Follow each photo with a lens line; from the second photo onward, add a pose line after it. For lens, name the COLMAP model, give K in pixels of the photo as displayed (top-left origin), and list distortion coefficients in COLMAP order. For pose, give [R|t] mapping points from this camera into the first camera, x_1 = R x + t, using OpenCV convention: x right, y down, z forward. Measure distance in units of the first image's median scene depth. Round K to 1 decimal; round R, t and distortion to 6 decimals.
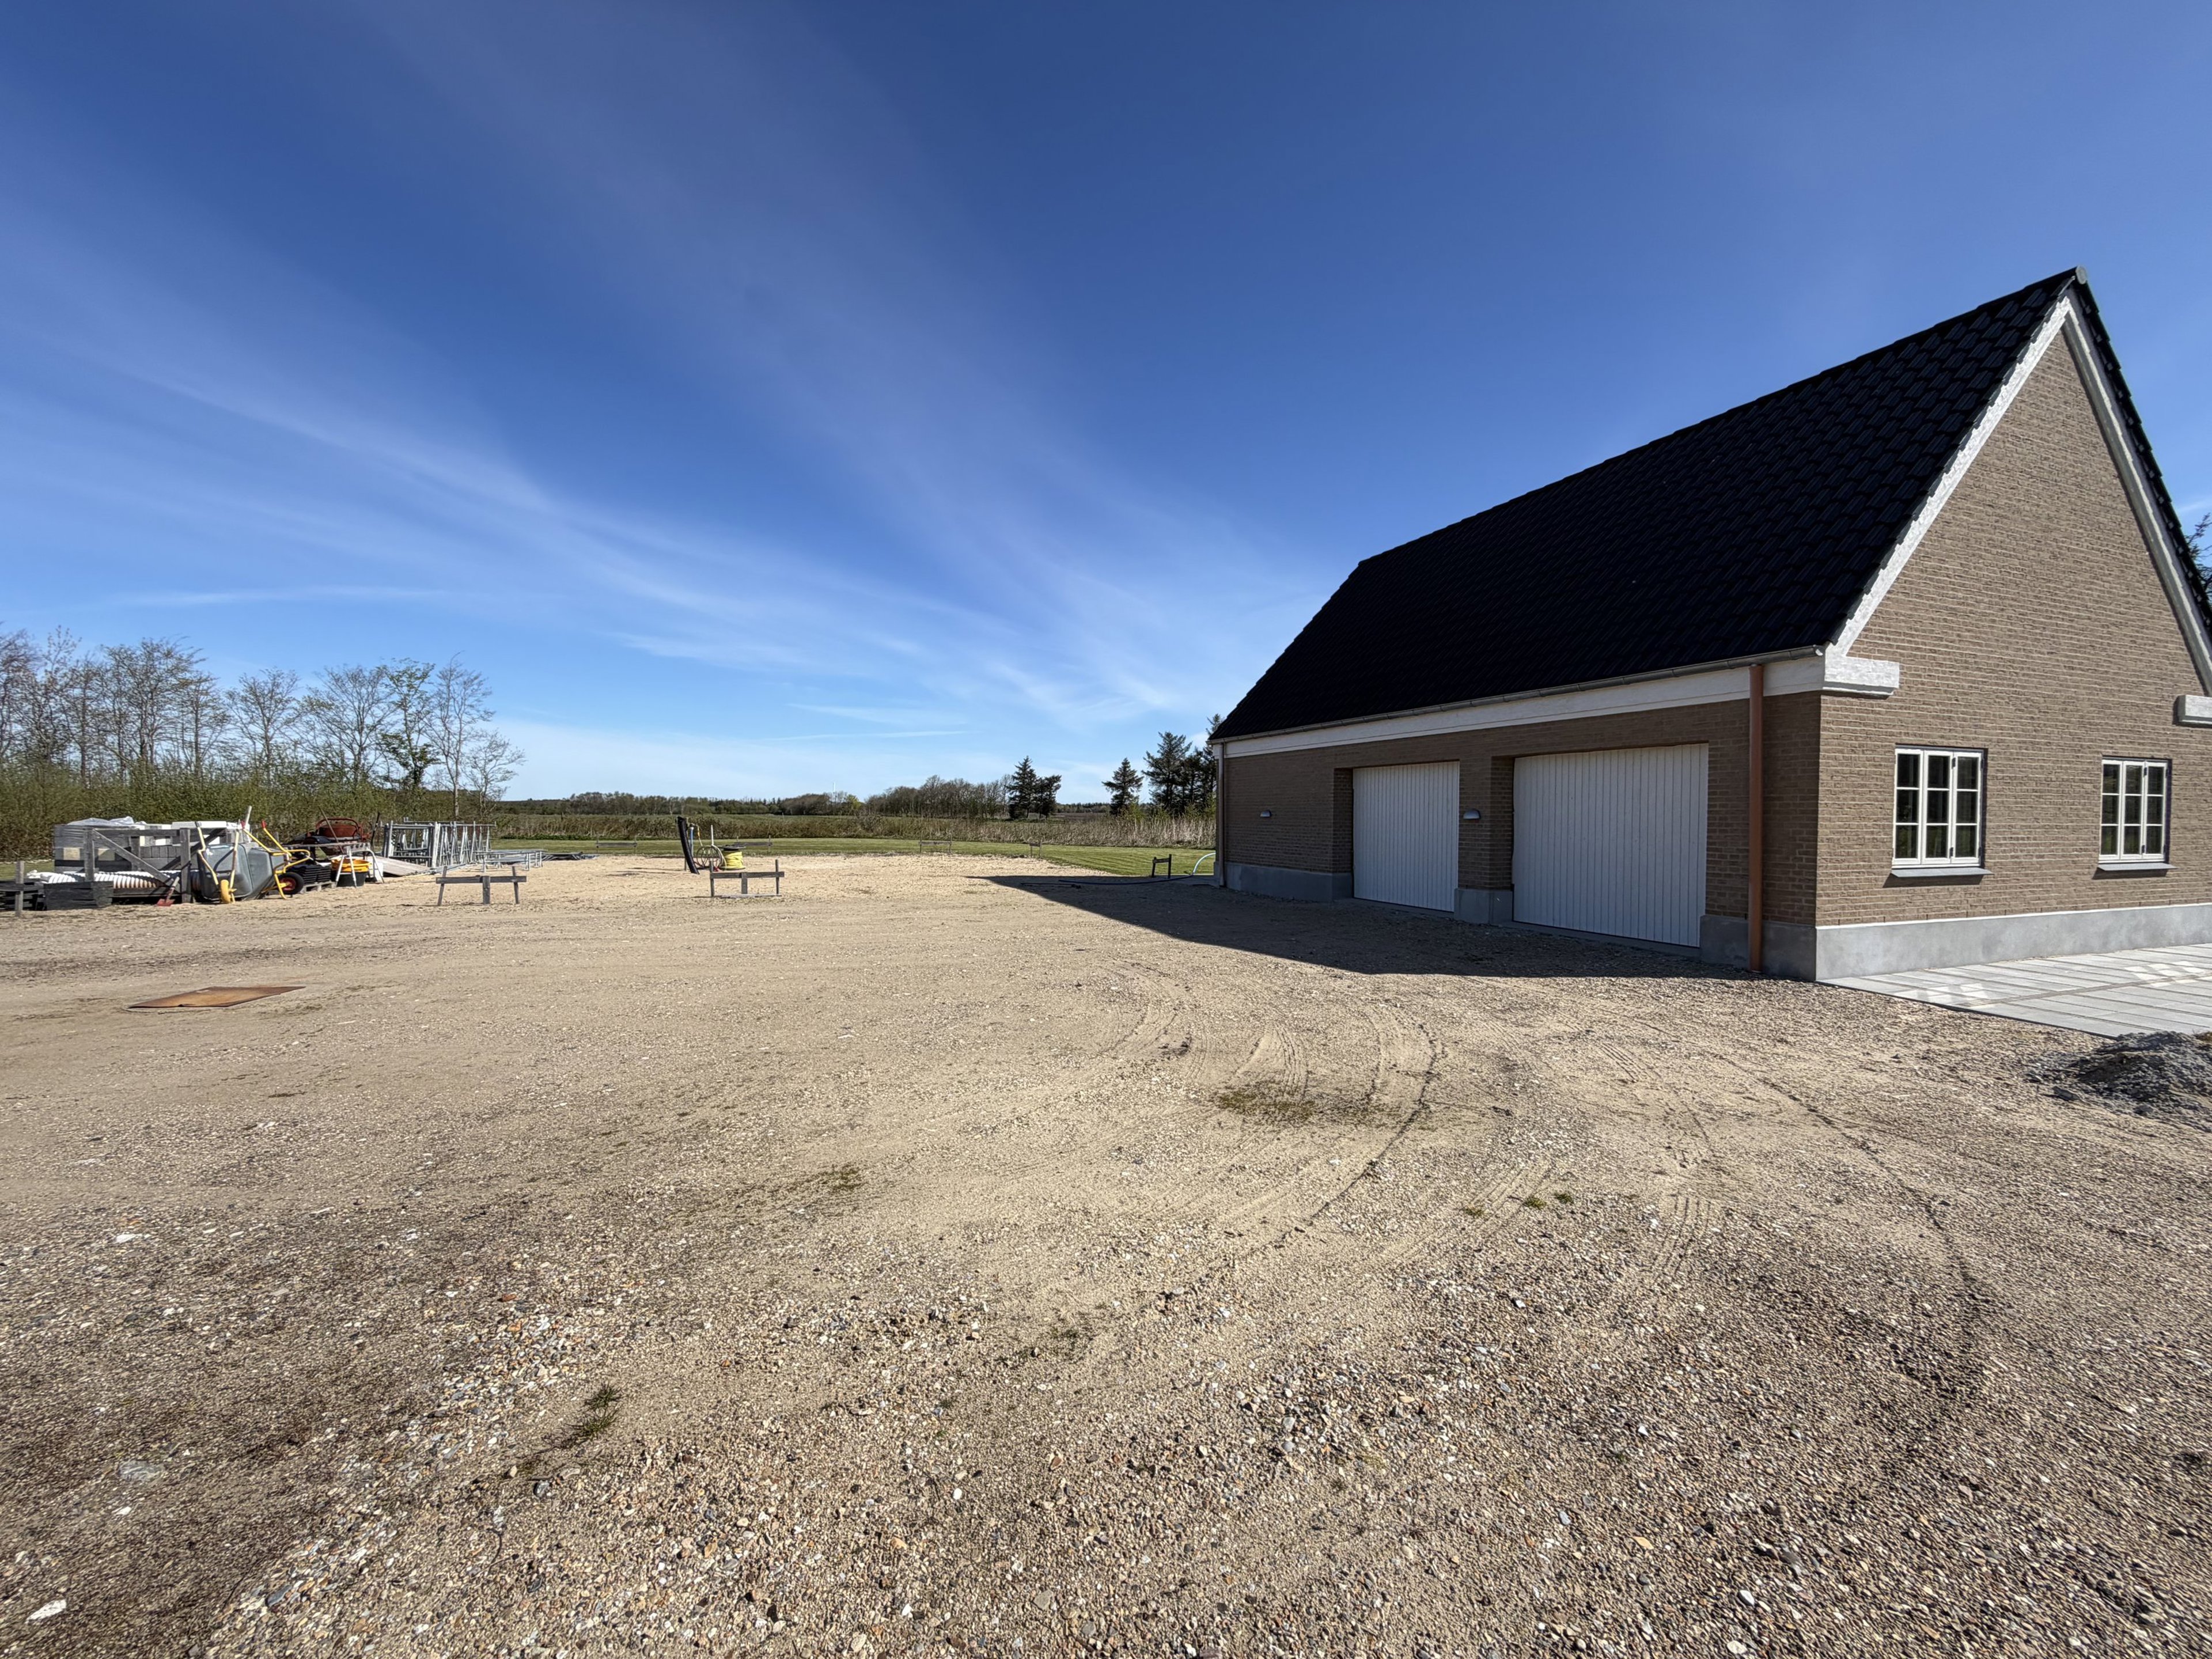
lens RADIAL K [[883.1, 0, 1106.0], [0, 883.1, 829.5], [0, 0, 1]] dist [0.003236, 0.000426]
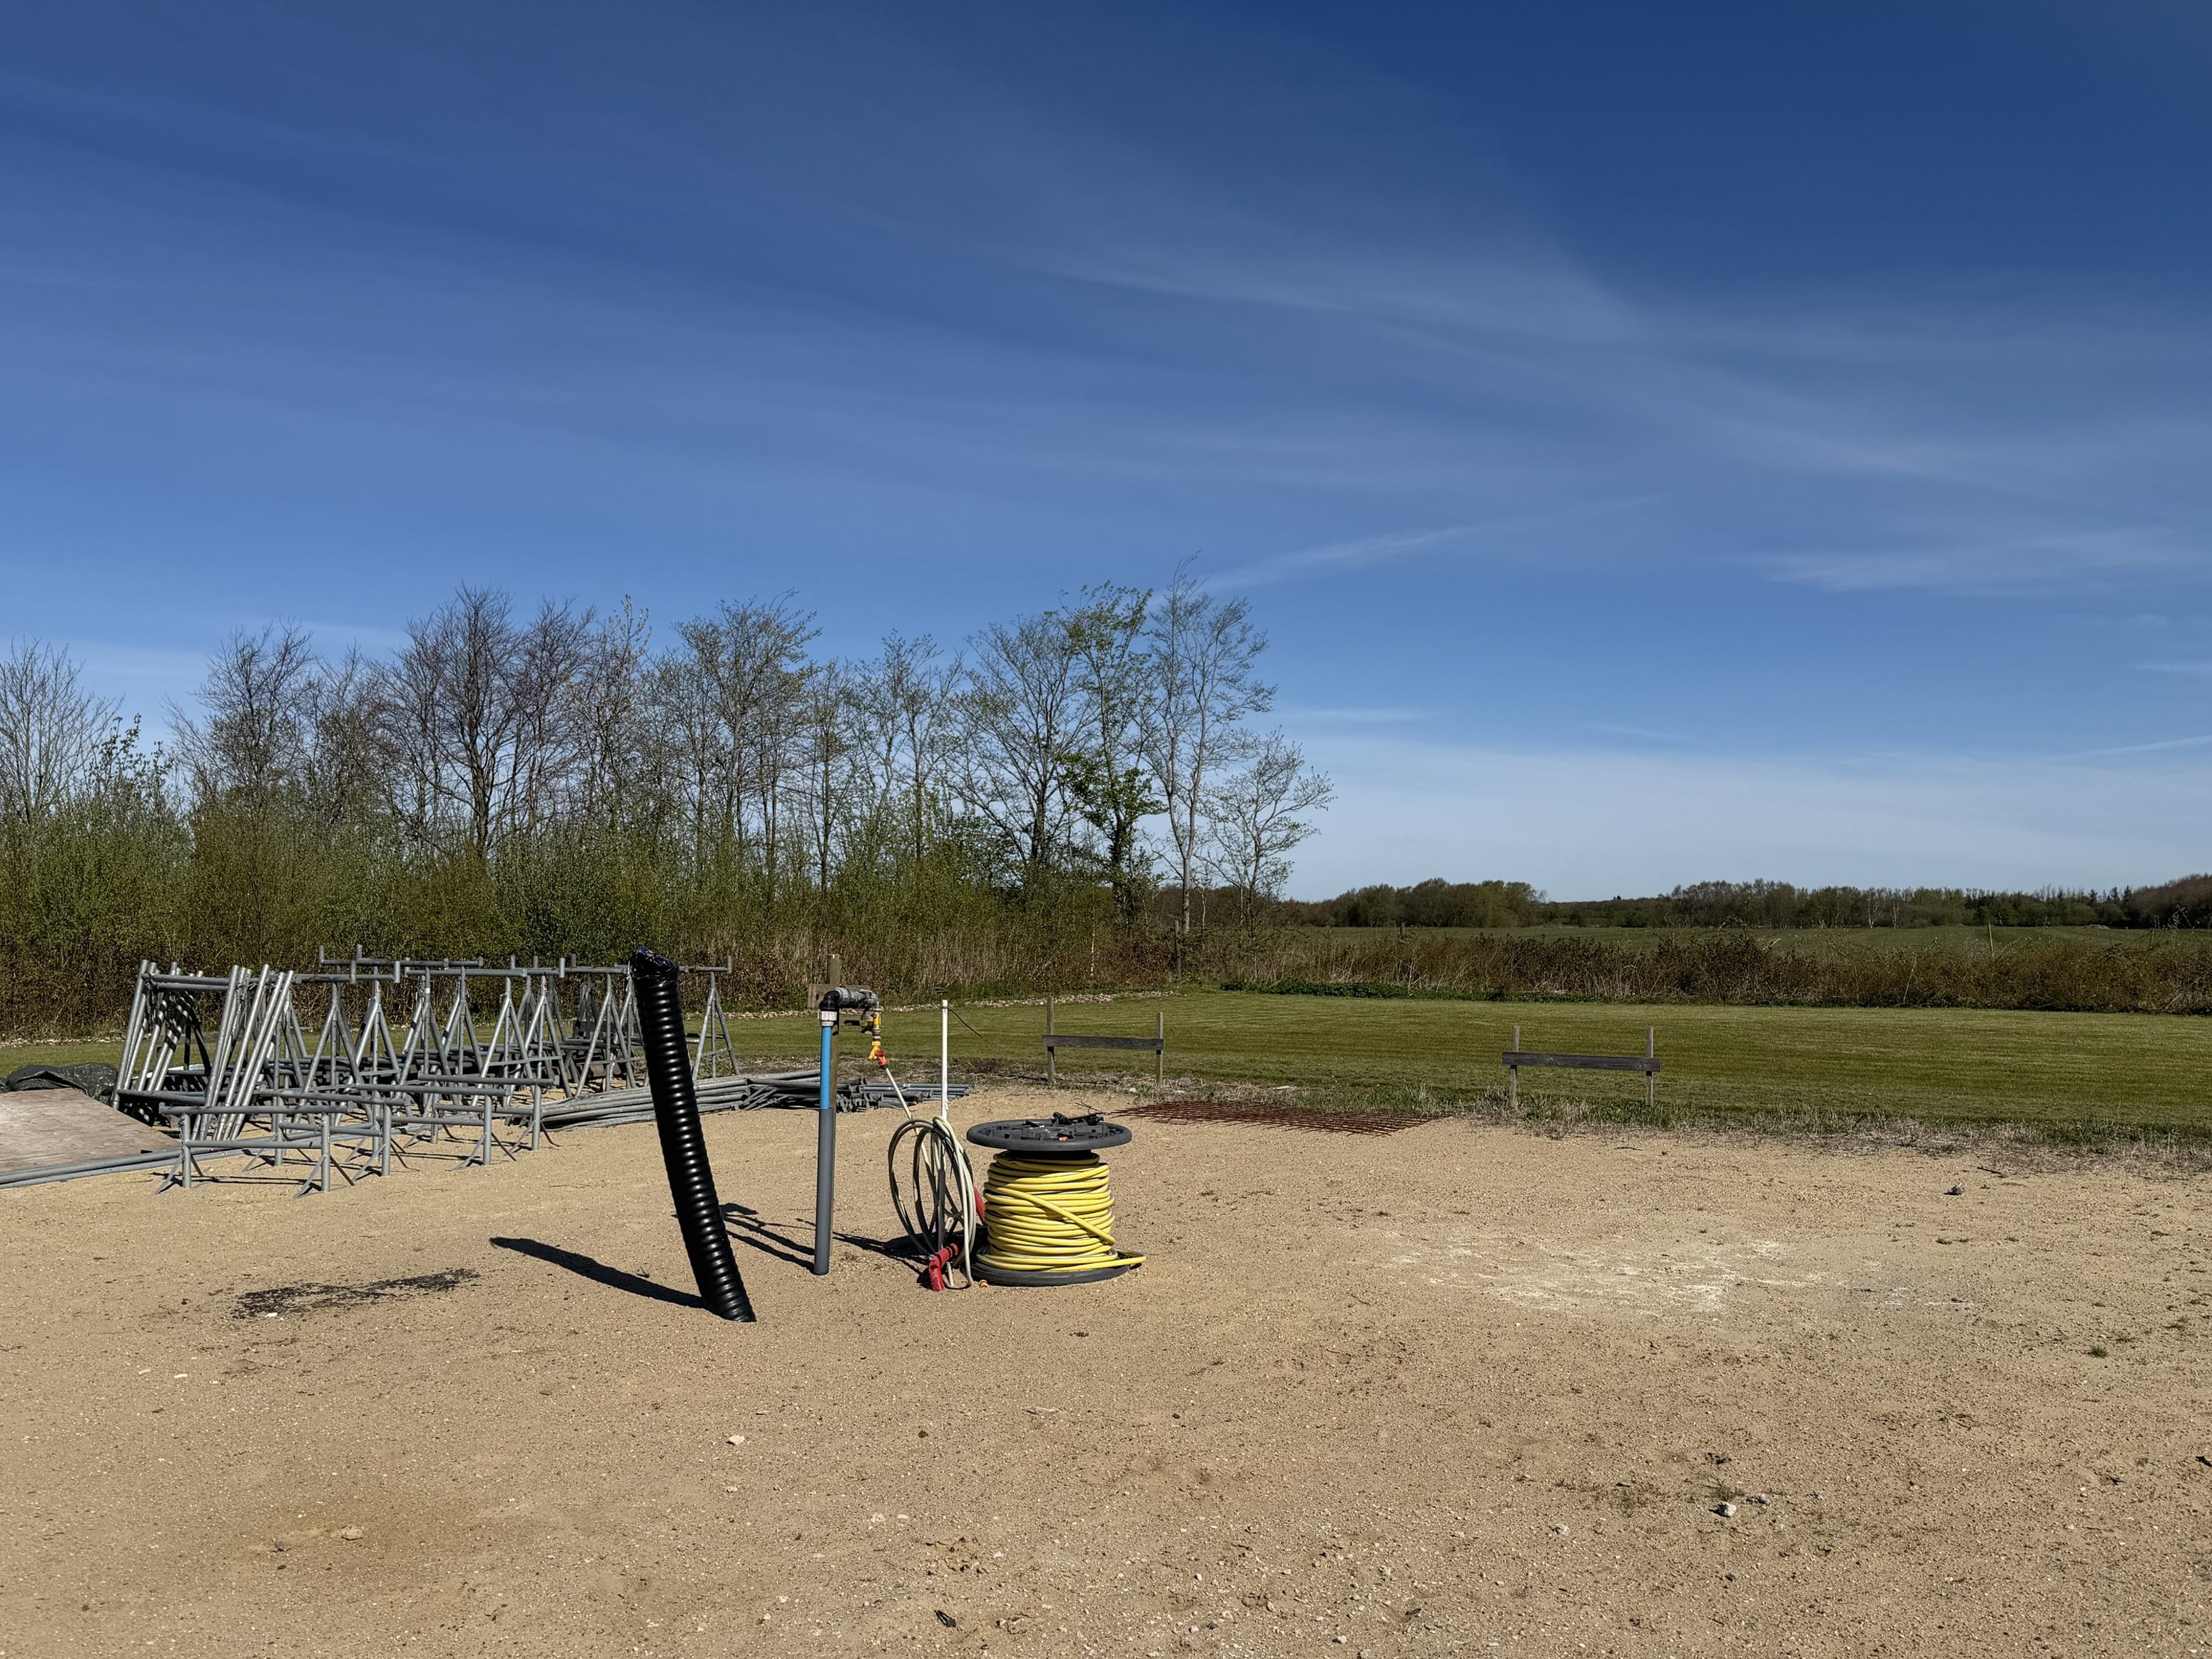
lens RADIAL K [[1894.1, 0, 1106.0], [0, 1894.1, 829.5], [0, 0, 1]] dist [0.090962, -0.006673]
pose [[0.662829, -0.039216, -0.747743, -0.028693], [-0.011413, 0.997982, -0.062458, -0.003083], [0.748684, 0.049933, 0.661044, 0.157907]]
